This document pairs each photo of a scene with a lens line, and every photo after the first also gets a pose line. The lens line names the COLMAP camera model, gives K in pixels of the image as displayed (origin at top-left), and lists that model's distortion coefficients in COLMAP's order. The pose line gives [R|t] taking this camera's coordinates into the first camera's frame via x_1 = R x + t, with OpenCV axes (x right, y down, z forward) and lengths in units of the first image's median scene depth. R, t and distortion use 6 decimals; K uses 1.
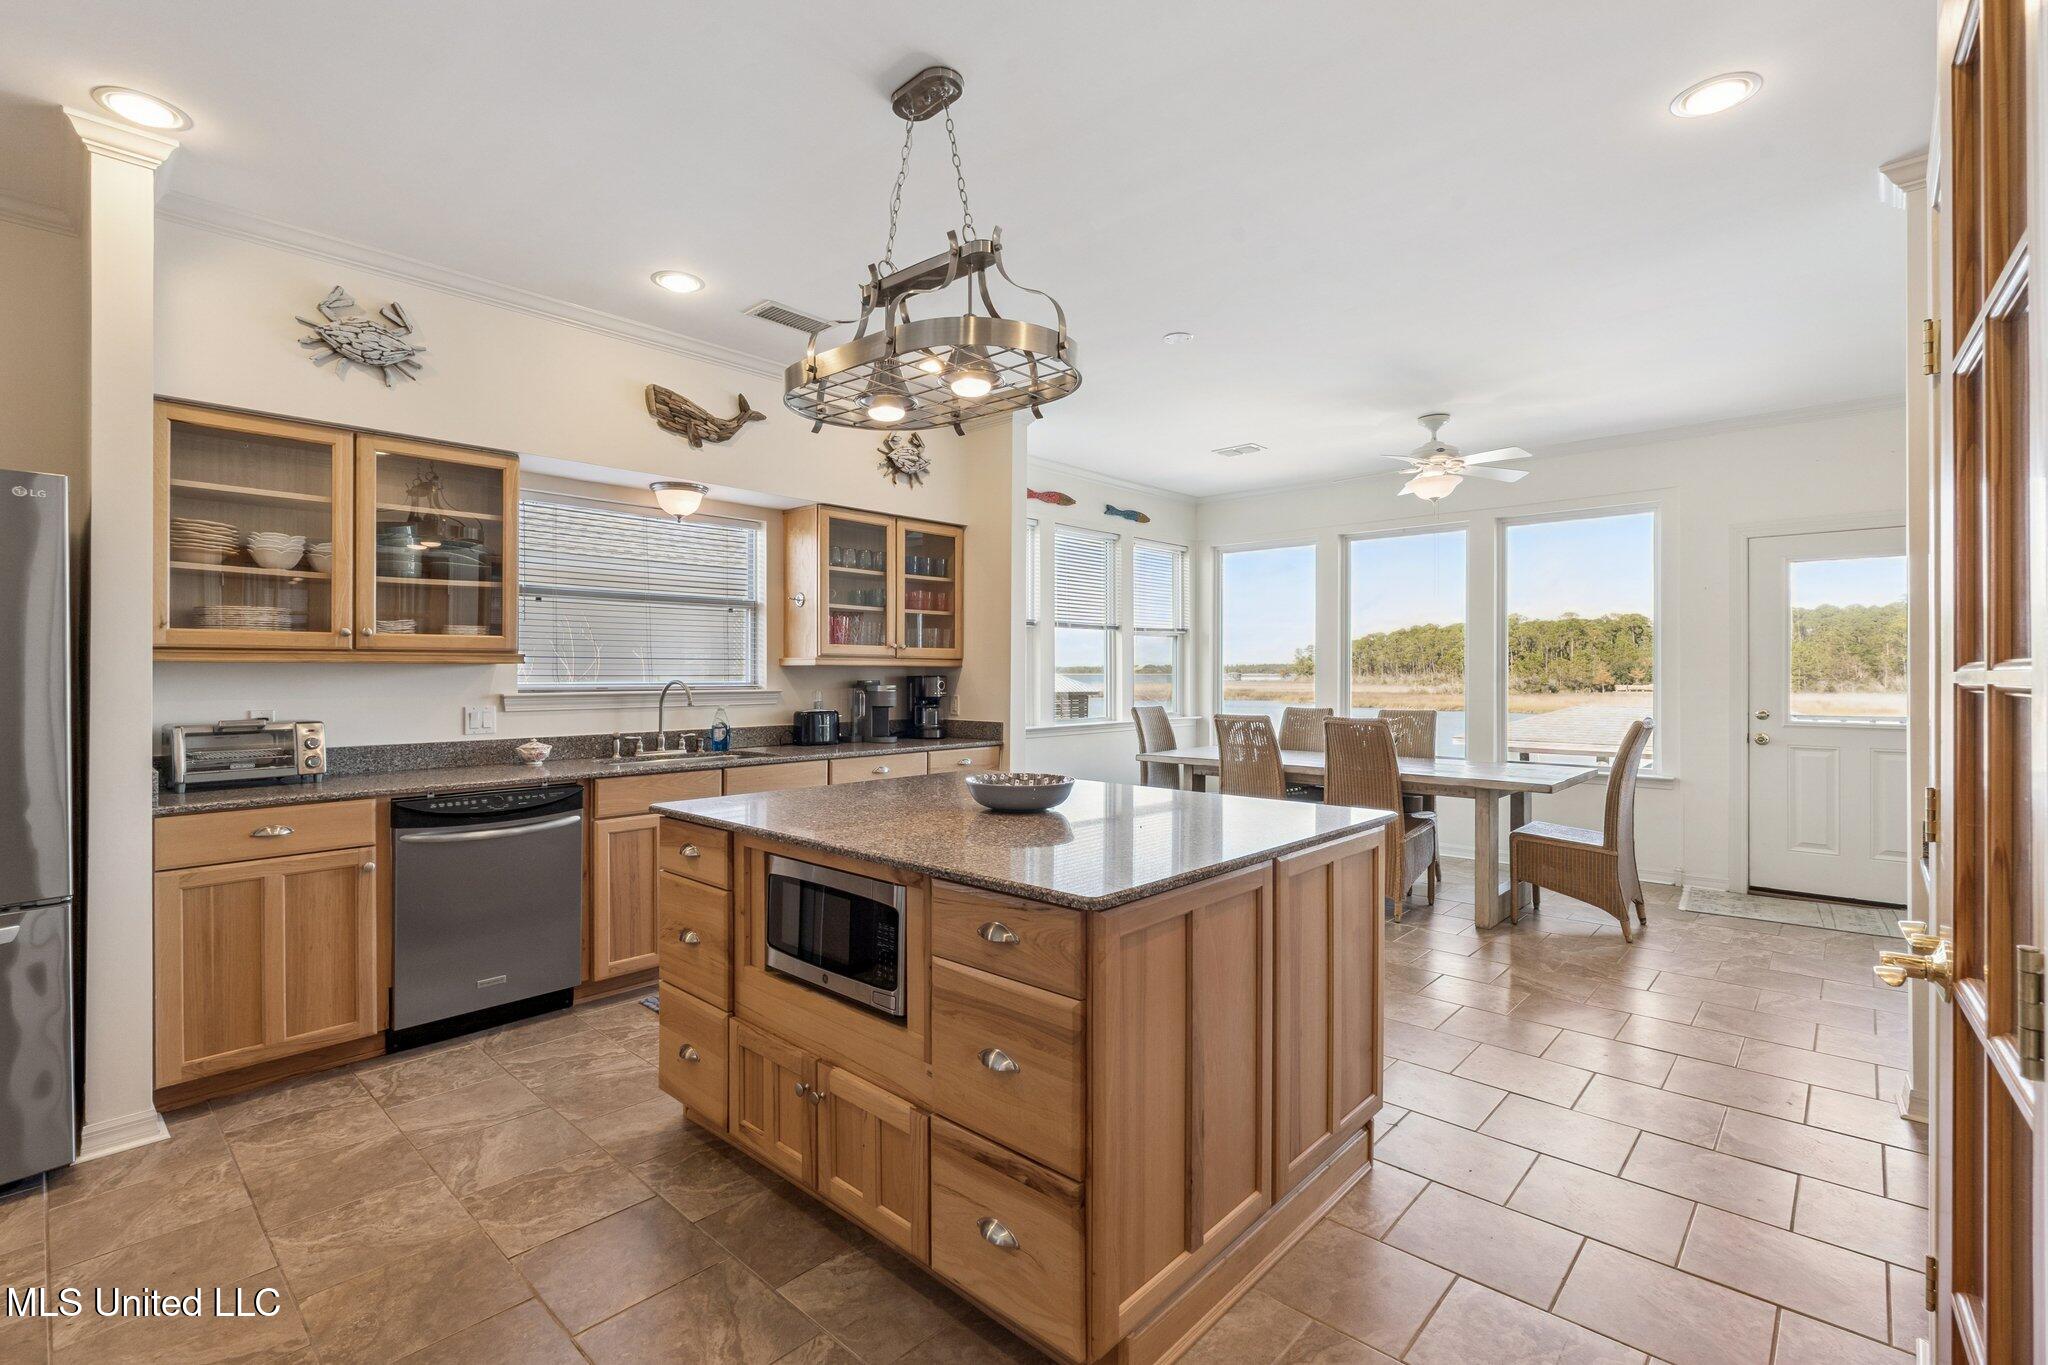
lens RADIAL K [[927.8, 0, 1024.0], [0, 927.8, 682.5], [0, 0, 1]] dist [-0.000247, 0.000001]
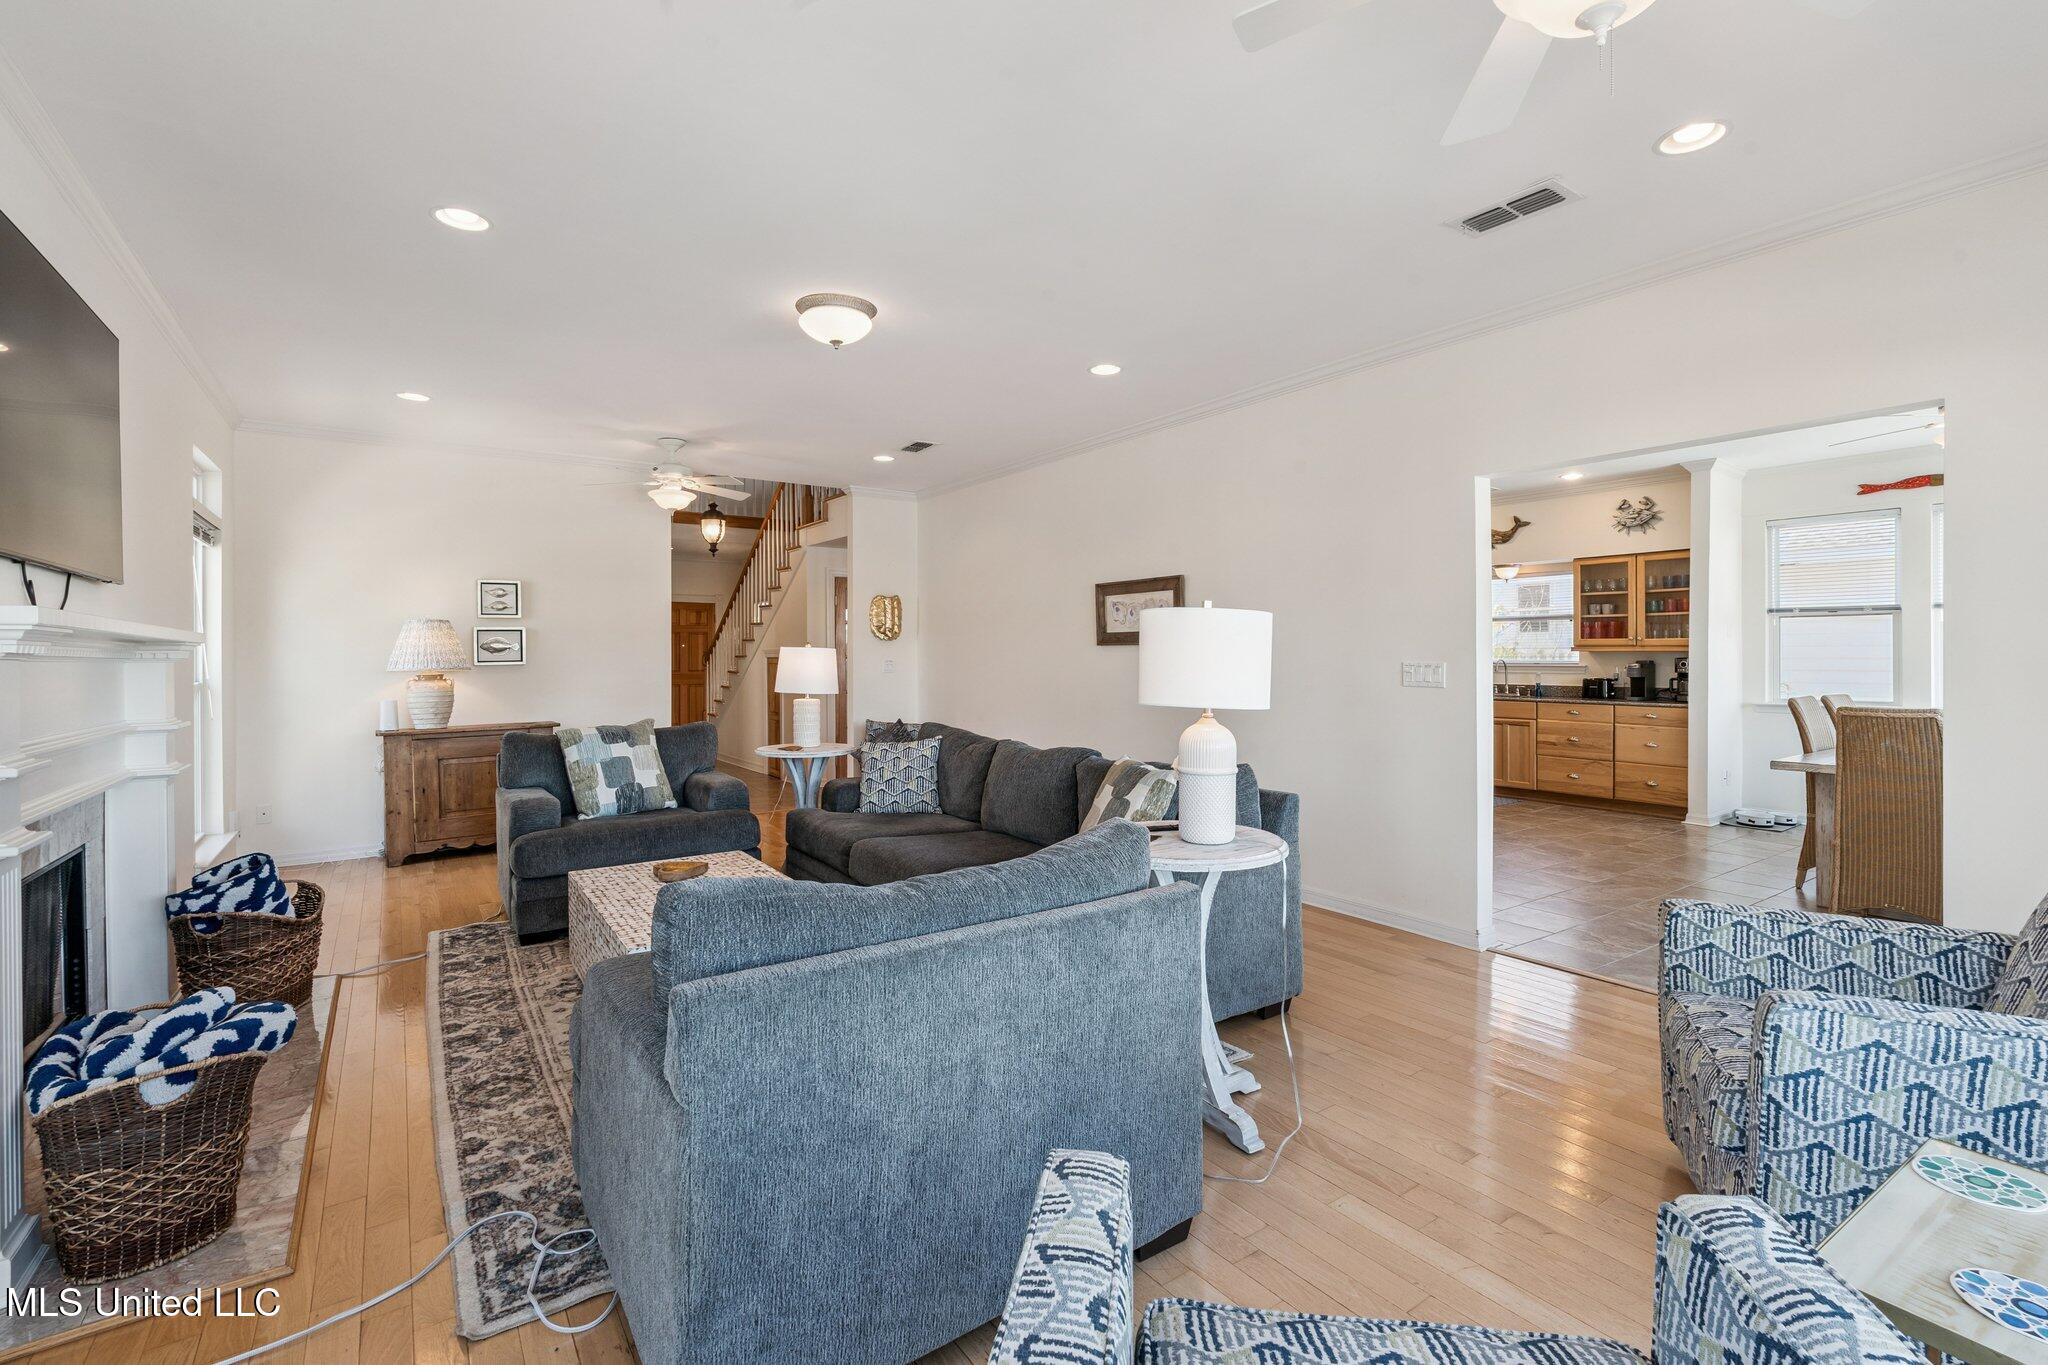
lens RADIAL K [[927.8, 0, 1024.0], [0, 927.8, 682.5], [0, 0, 1]] dist [-0.000247, 0.000001]
pose [[-0.229318, 0.033542, -0.972773, 1.859207], [-0.005555, 0.999345, 0.035768, -0.017468], [0.973336, 0.013606, -0.228981, 0.425272]]
